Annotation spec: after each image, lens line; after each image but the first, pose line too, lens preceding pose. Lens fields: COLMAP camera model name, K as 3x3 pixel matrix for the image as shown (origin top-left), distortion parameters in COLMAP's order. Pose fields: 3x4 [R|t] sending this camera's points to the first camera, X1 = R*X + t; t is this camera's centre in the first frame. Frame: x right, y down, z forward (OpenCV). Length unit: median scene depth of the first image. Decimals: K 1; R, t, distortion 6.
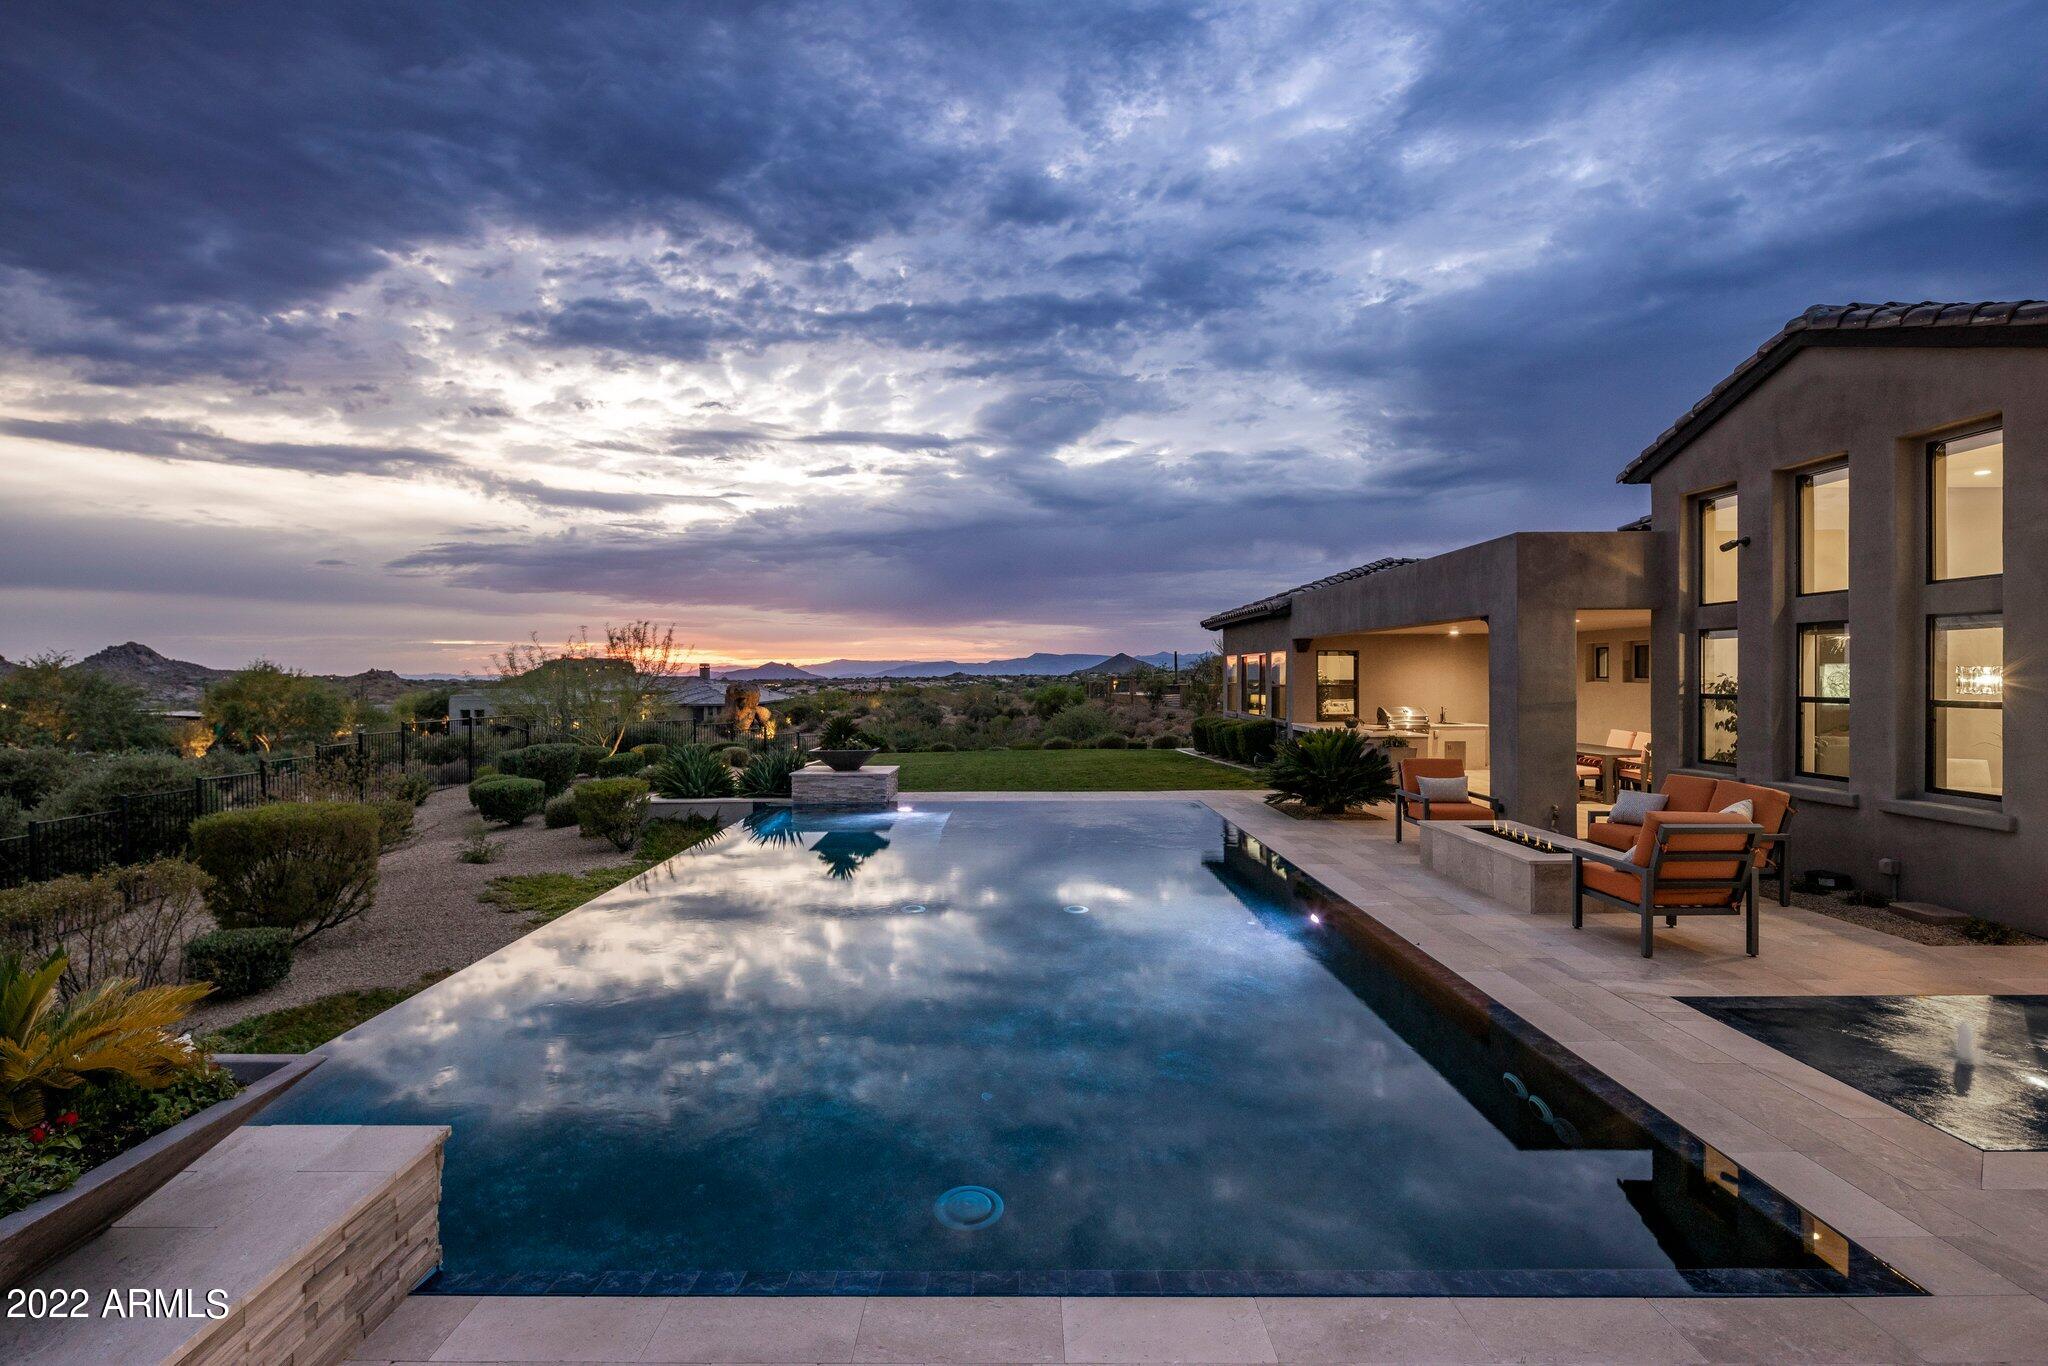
lens RADIAL K [[987.8, 0, 1017.5], [0, 987.8, 671.2], [0, 0, 1]] dist [0.001739, -0.000560]
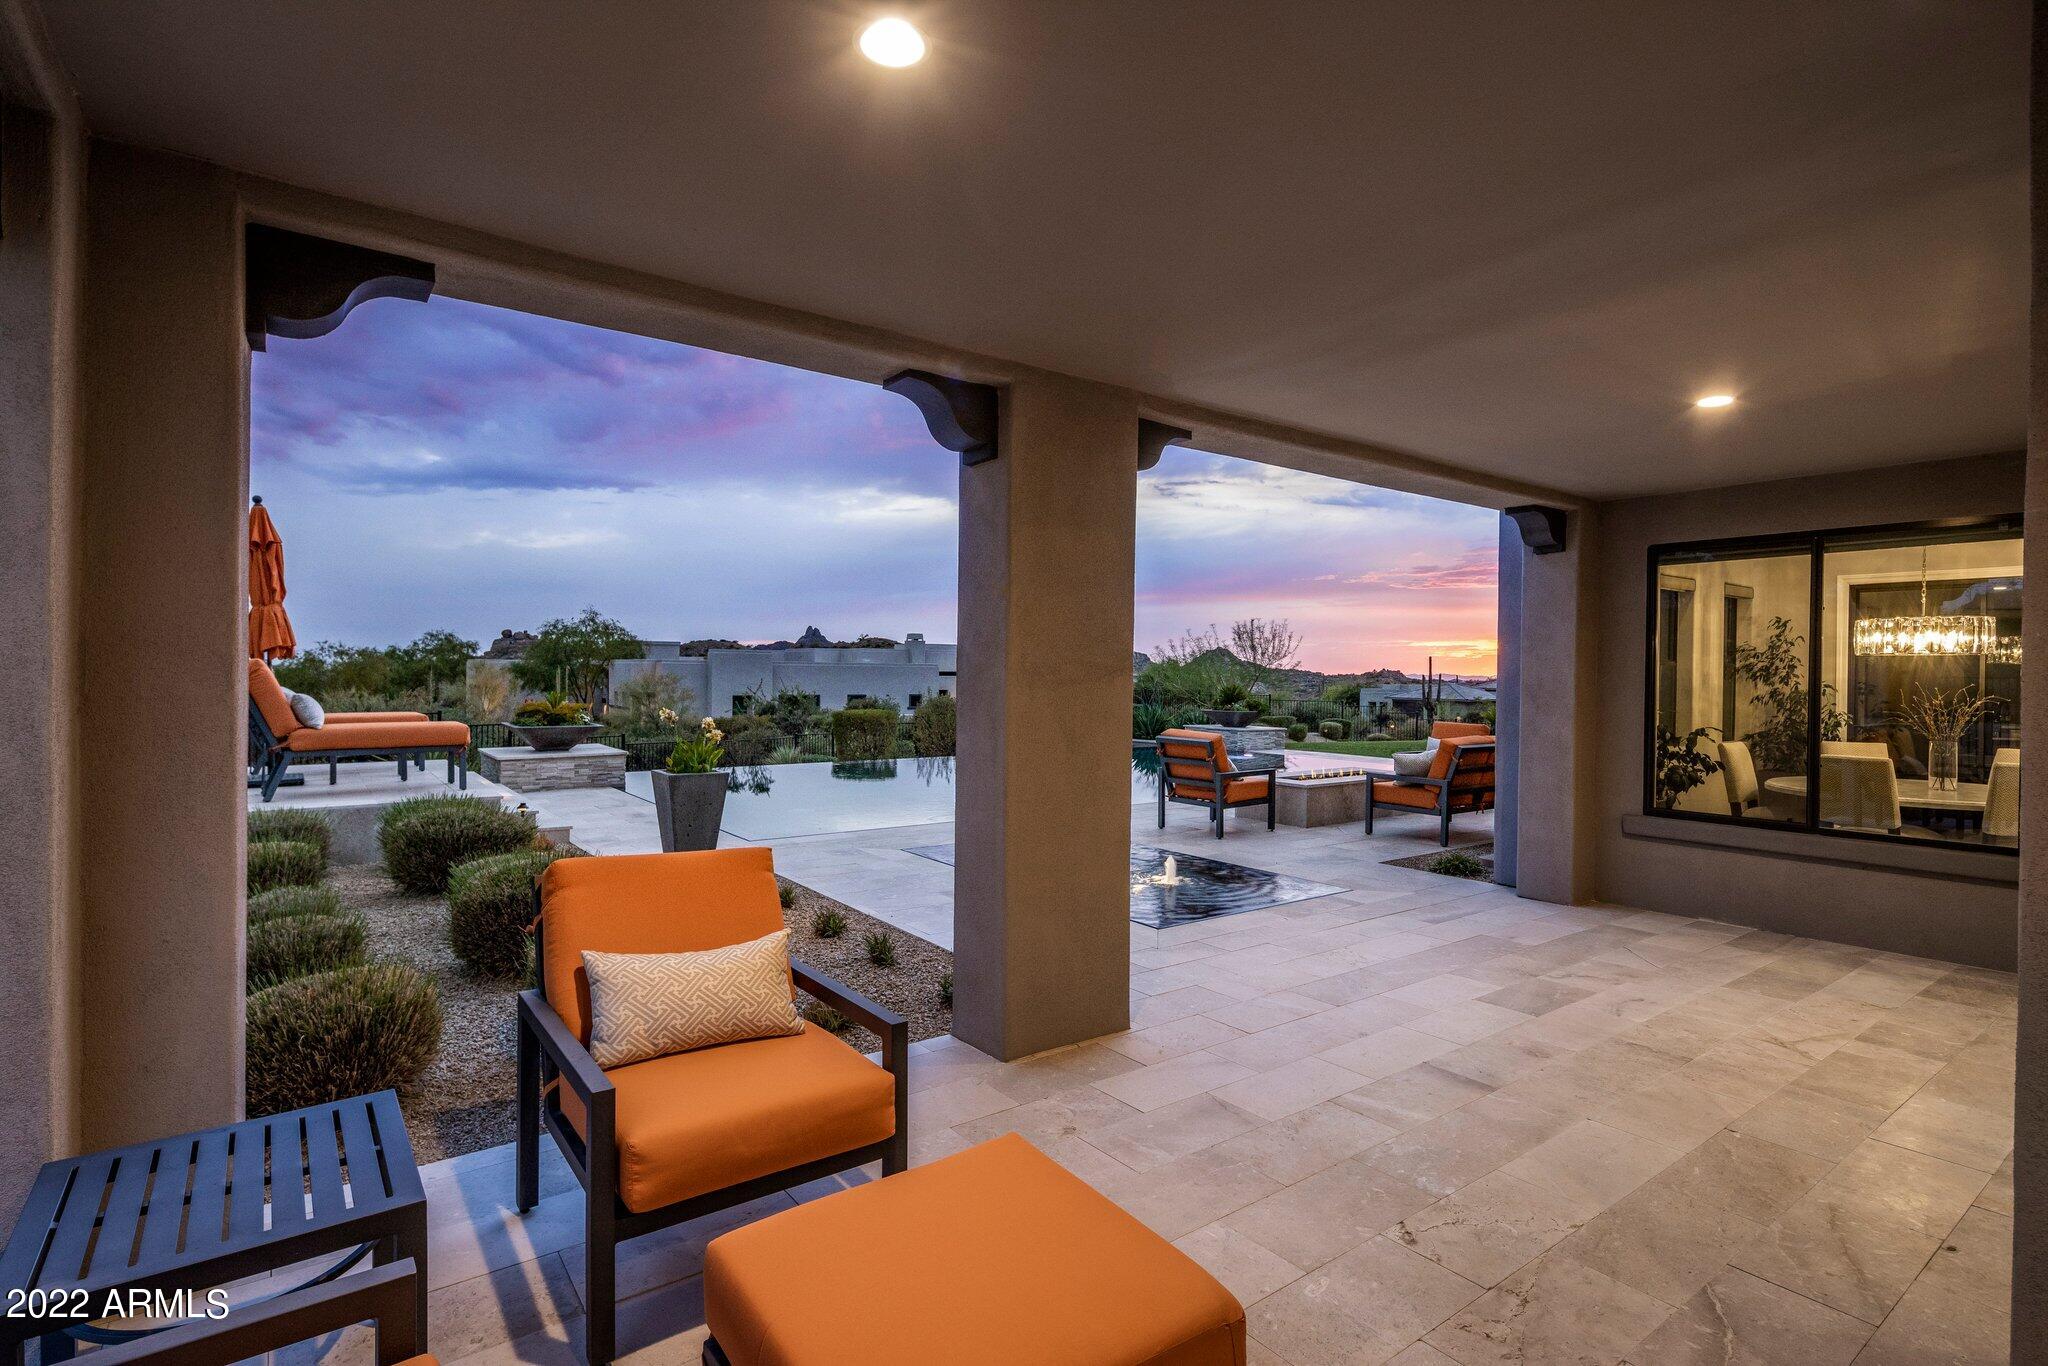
lens RADIAL K [[987.8, 0, 1020.3], [0, 987.8, 682.9], [0, 0, 1]] dist [0.001739, -0.000560]
pose [[0.593103, 0.018043, -0.804924, 0.751289], [-0.009366, 0.999836, 0.015510, 0.024798], [0.805072, -0.001660, 0.593175, -0.012629]]
